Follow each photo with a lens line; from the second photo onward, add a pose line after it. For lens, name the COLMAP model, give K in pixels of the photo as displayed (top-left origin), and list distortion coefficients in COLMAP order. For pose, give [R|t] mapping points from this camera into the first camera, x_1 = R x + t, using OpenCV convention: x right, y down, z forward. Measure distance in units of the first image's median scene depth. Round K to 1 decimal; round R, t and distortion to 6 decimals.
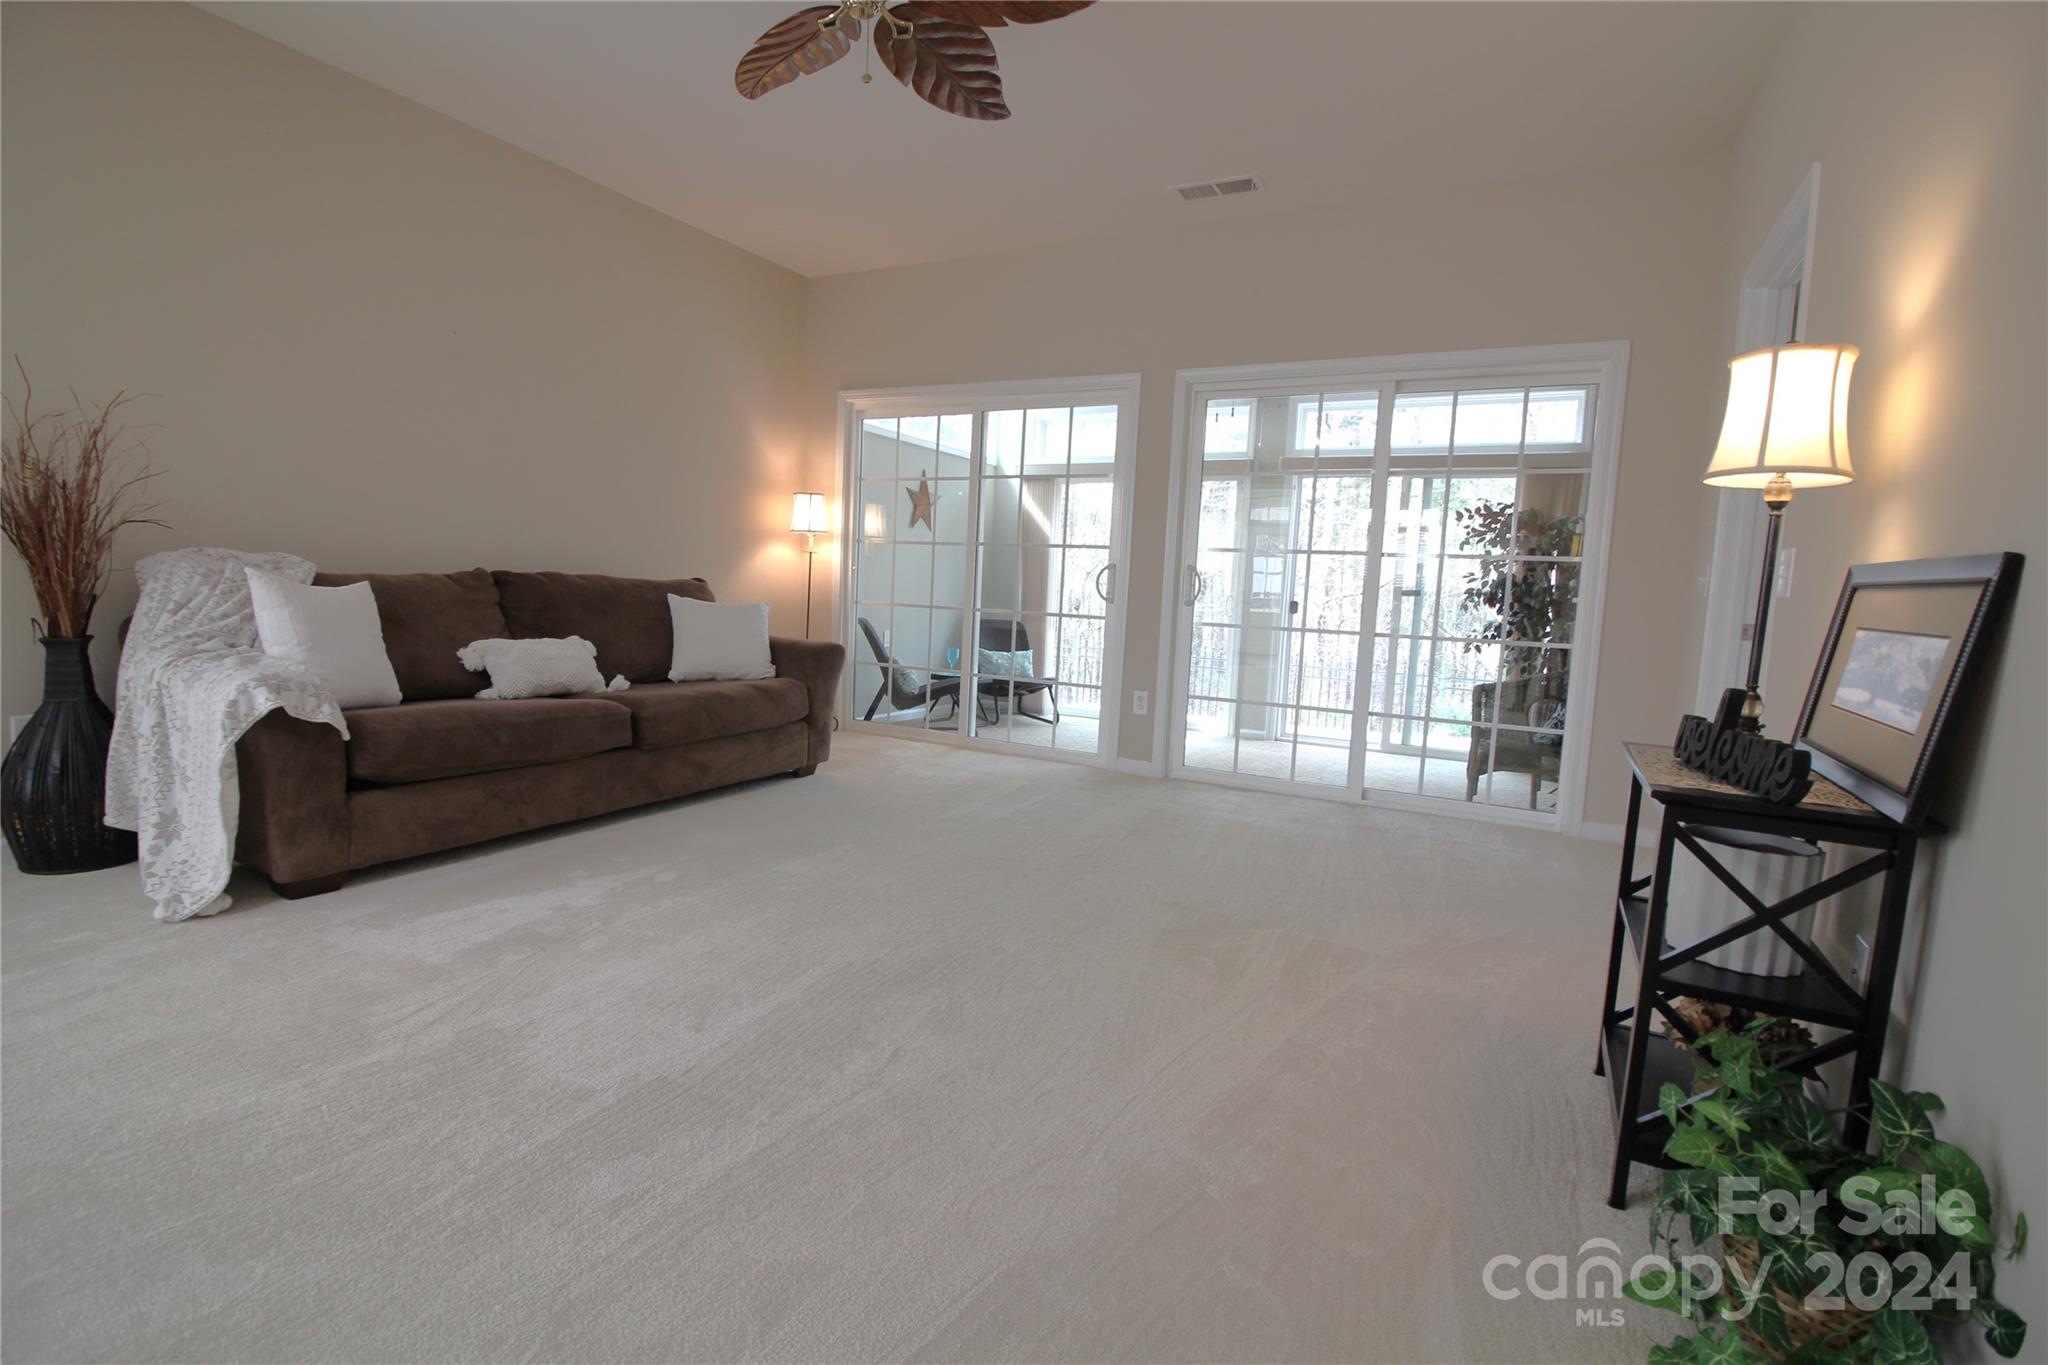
lens RADIAL K [[949.1, 0, 1023.9], [0, 949.1, 687.3], [0, 0, 1]] dist [-0.011676, -0.006046]
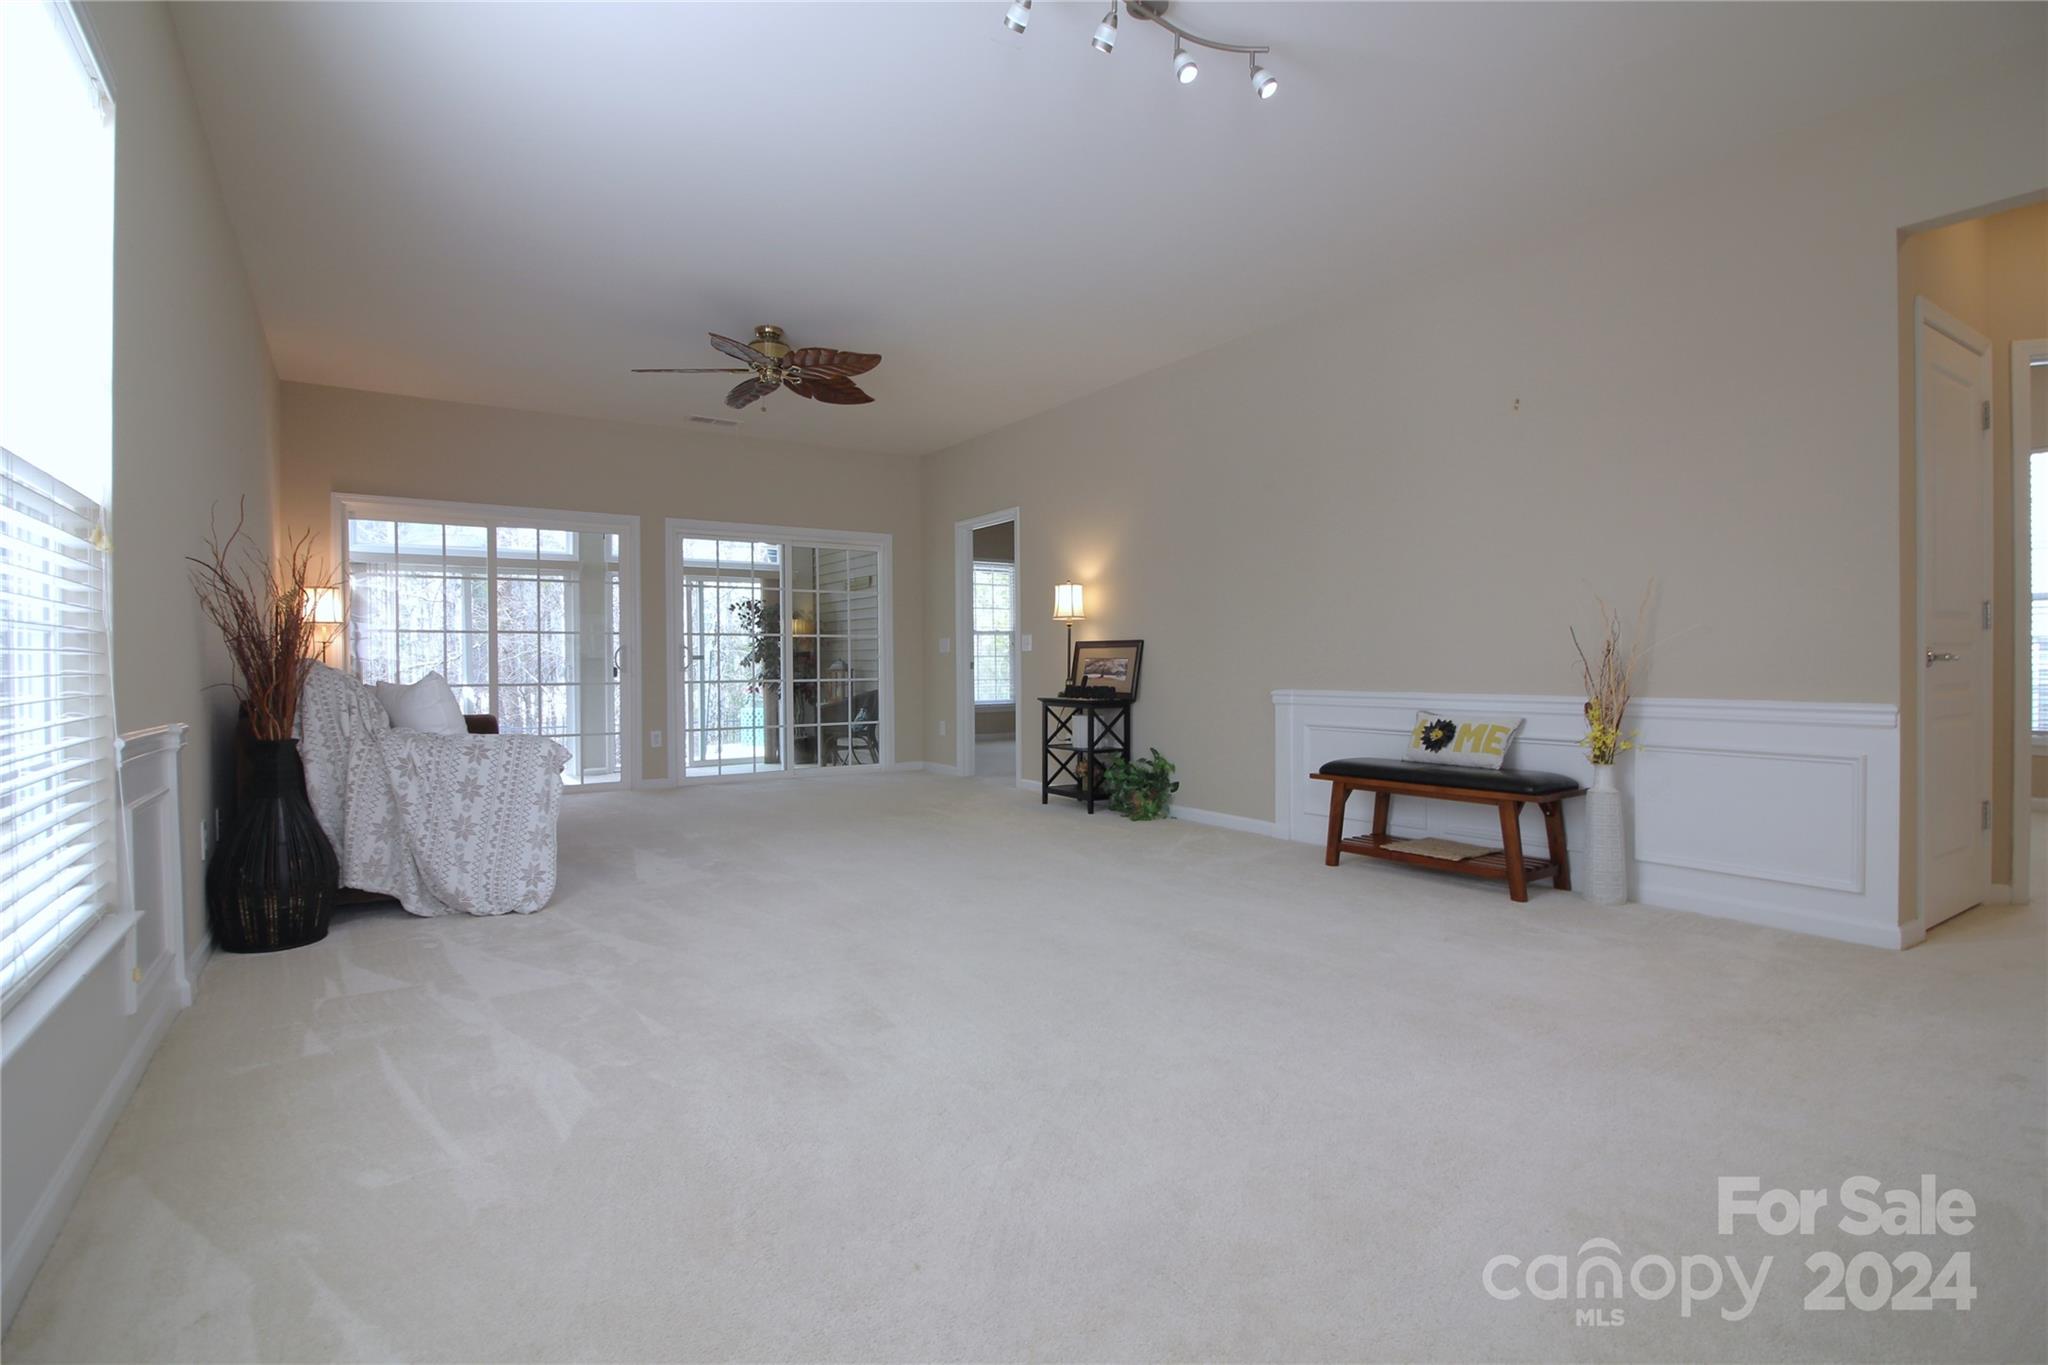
lens RADIAL K [[982.4, 0, 1019.4], [0, 982.4, 673.5], [0, 0, 1]] dist [0.000102, -0.008904]
pose [[0.459699, -0.056524, 0.886274, -0.815159], [0.127776, 0.991798, -0.003021, -0.006836], [-0.878835, 0.114633, 0.463151, -0.170299]]
